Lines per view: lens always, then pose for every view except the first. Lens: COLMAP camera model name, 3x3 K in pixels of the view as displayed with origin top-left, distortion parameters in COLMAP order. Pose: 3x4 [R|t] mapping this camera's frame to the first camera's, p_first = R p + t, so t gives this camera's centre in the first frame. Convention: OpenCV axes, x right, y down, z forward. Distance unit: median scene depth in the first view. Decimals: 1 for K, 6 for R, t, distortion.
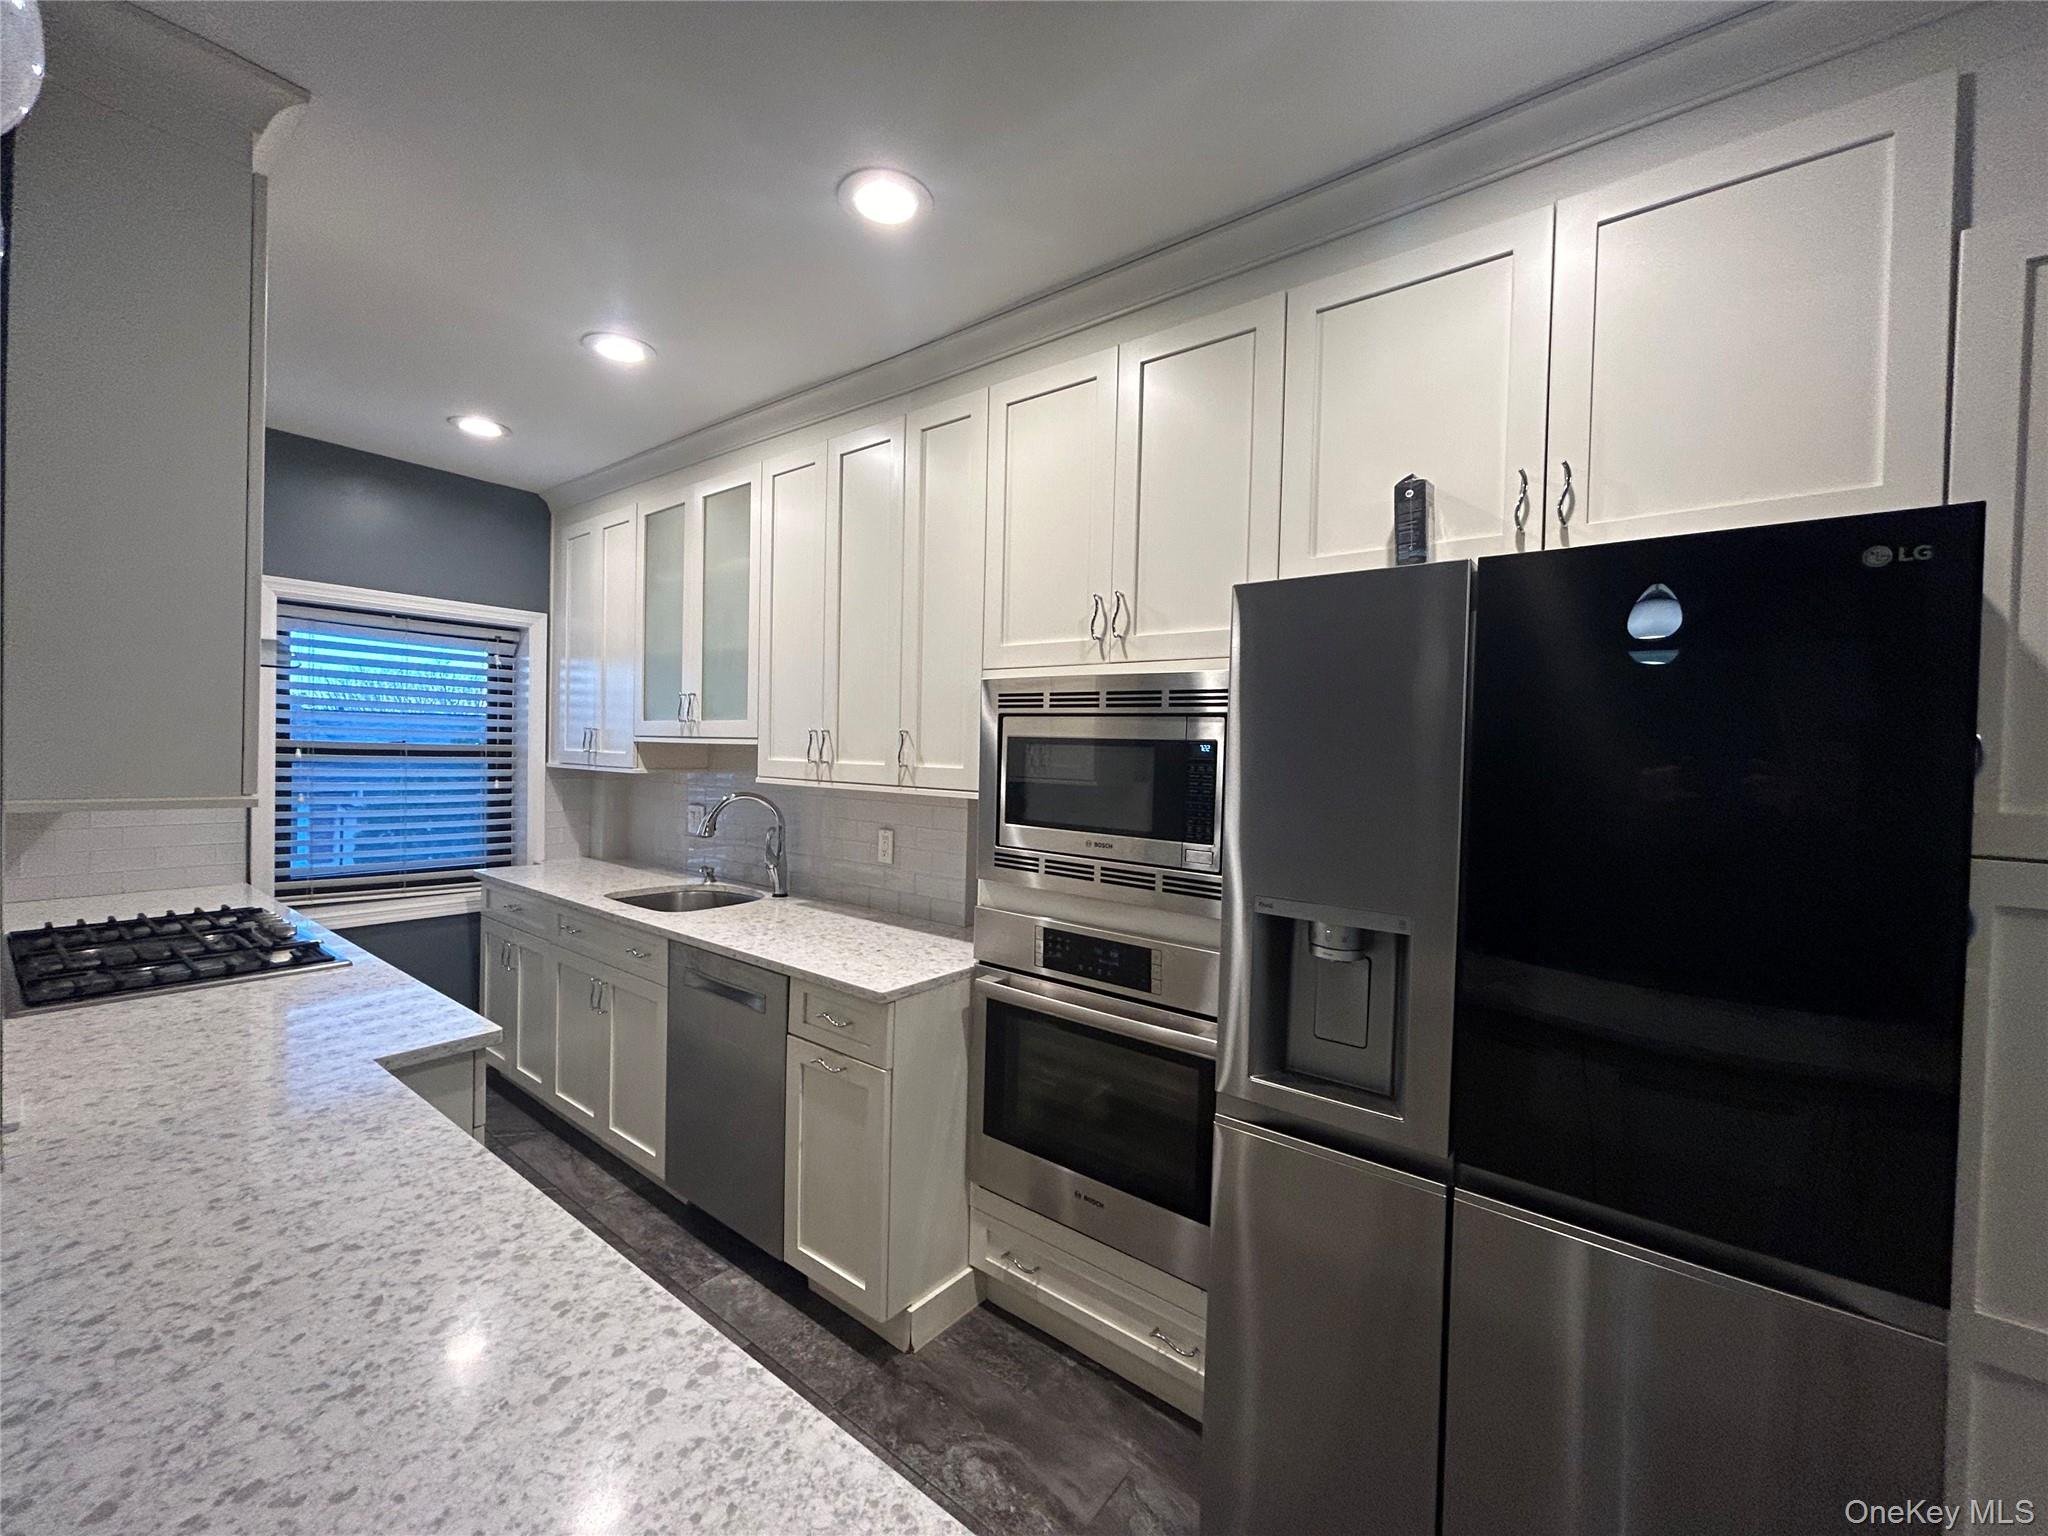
lens RADIAL K [[831.5, 0, 1009.2], [0, 831.5, 764.1], [0, 0, 1]] dist [0.002841, -0.000580]
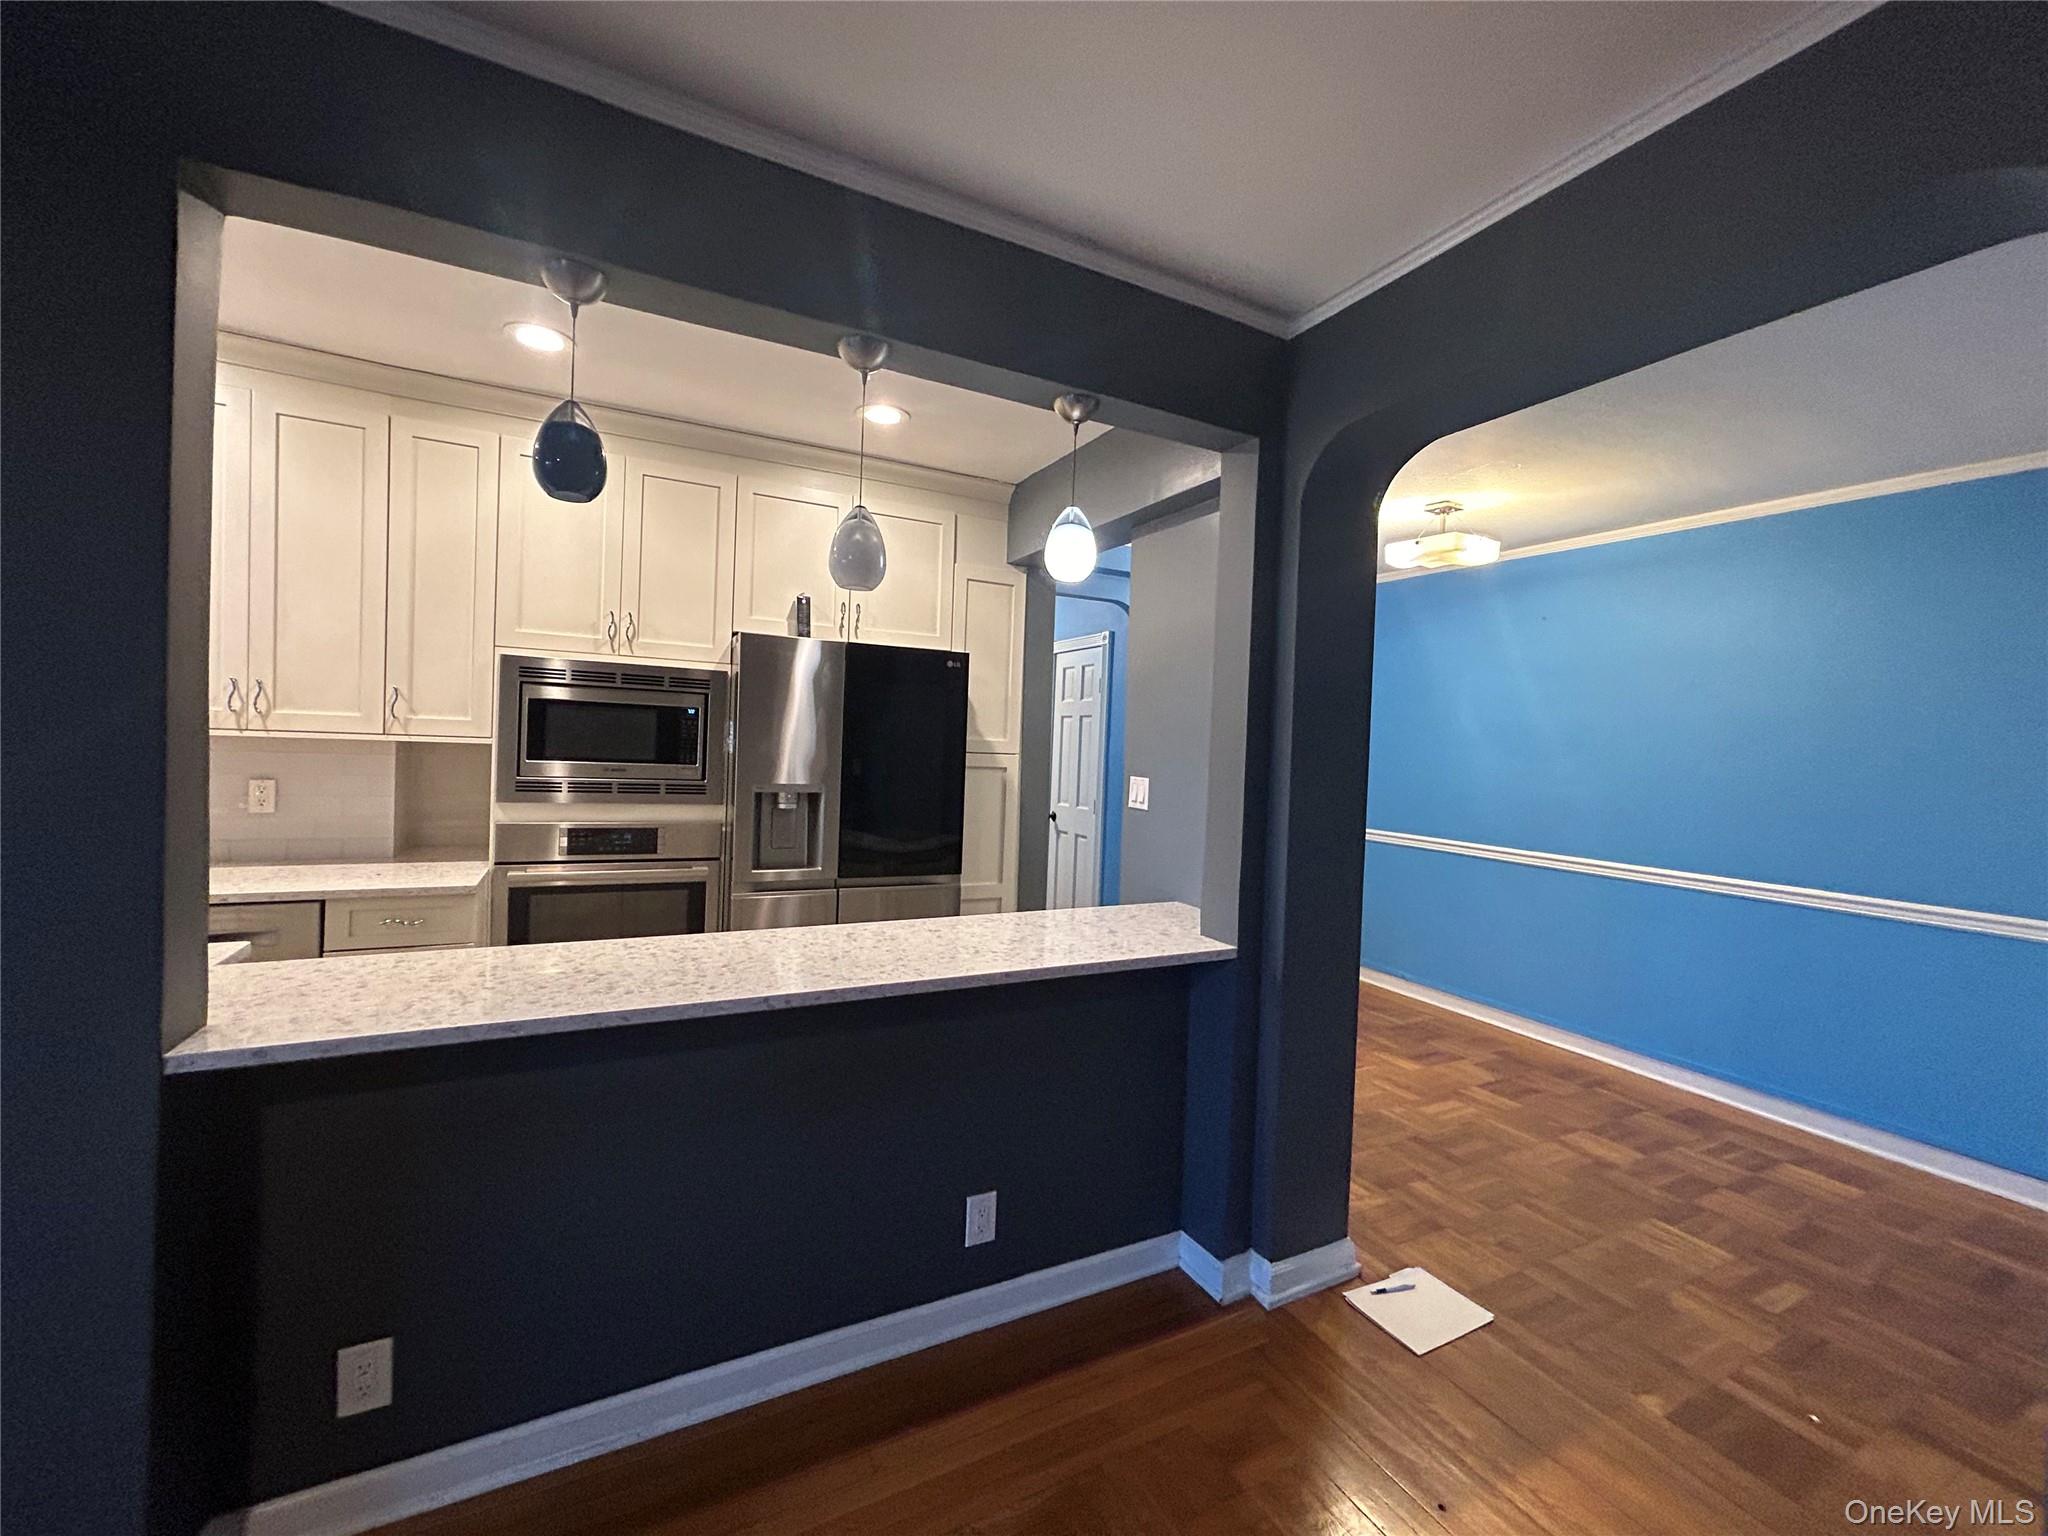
lens RADIAL K [[831.5, 0, 1028.3], [0, 831.5, 764.3], [0, 0, 1]] dist [0.002841, -0.000580]
pose [[0.411218, -0.032465, 0.910959, -0.877444], [-0.013438, 0.999041, 0.041670, 0.008496], [-0.911438, -0.029377, 0.410388, -0.322955]]
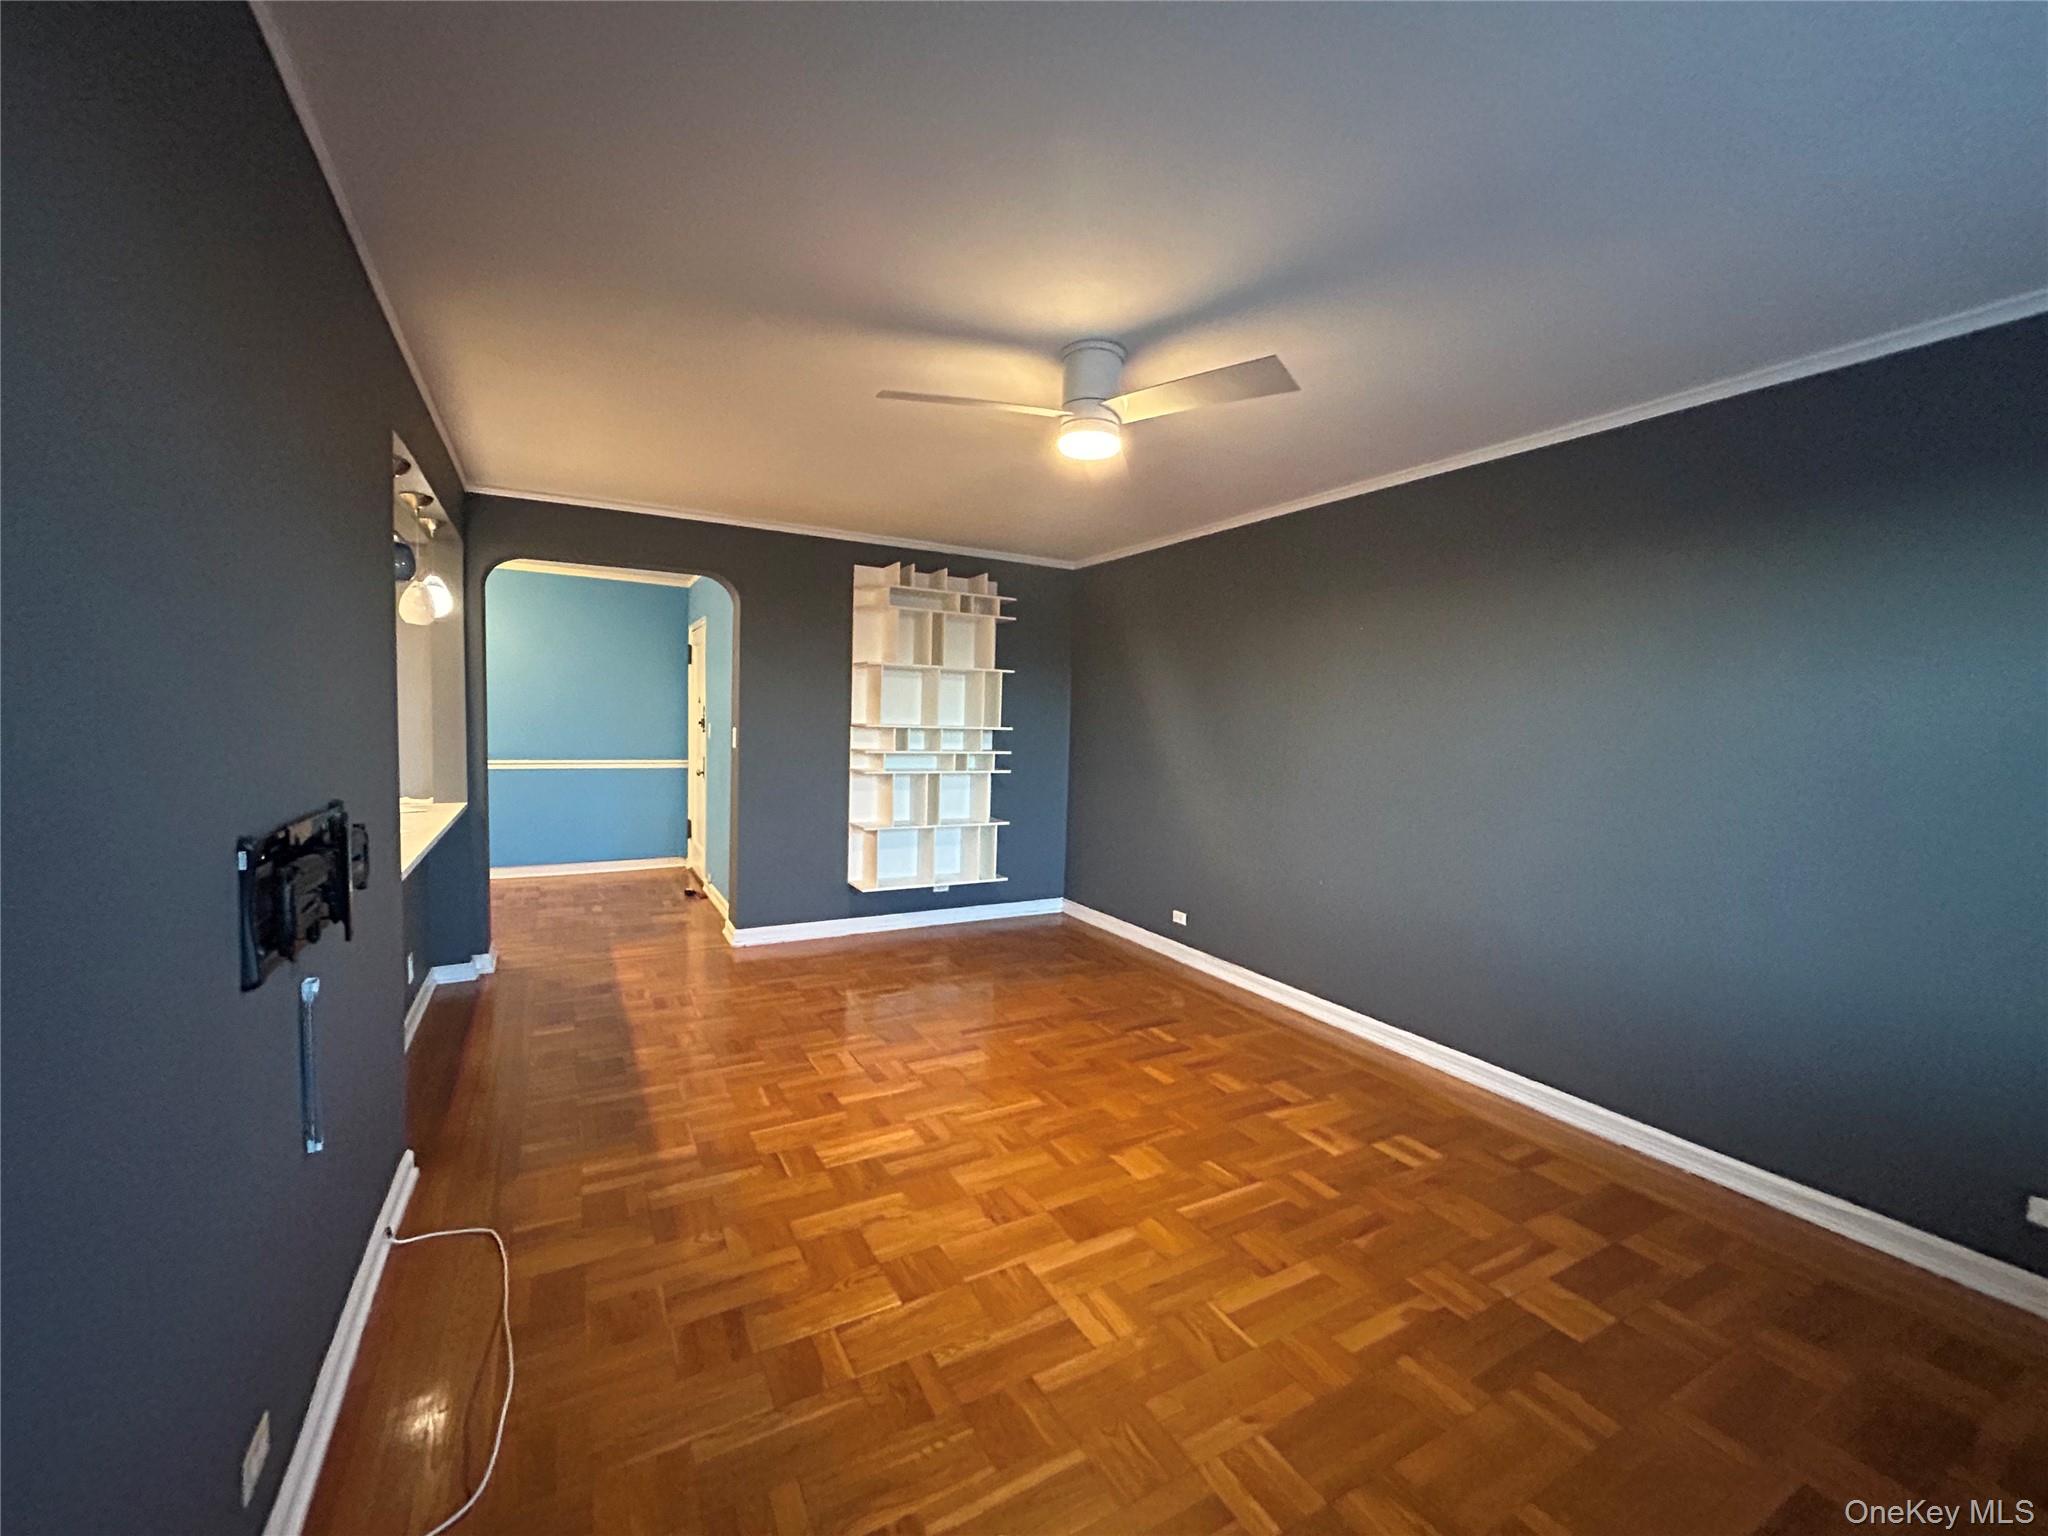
lens RADIAL K [[831.5, 0, 1012.7], [0, 831.5, 773.0], [0, 0, 1]] dist [0.002841, -0.000580]
pose [[-0.918530, -0.075775, 0.388022, -1.781541], [-0.040486, 0.994329, 0.098337, -0.049897], [-0.393273, 0.074615, -0.916389, 1.101935]]
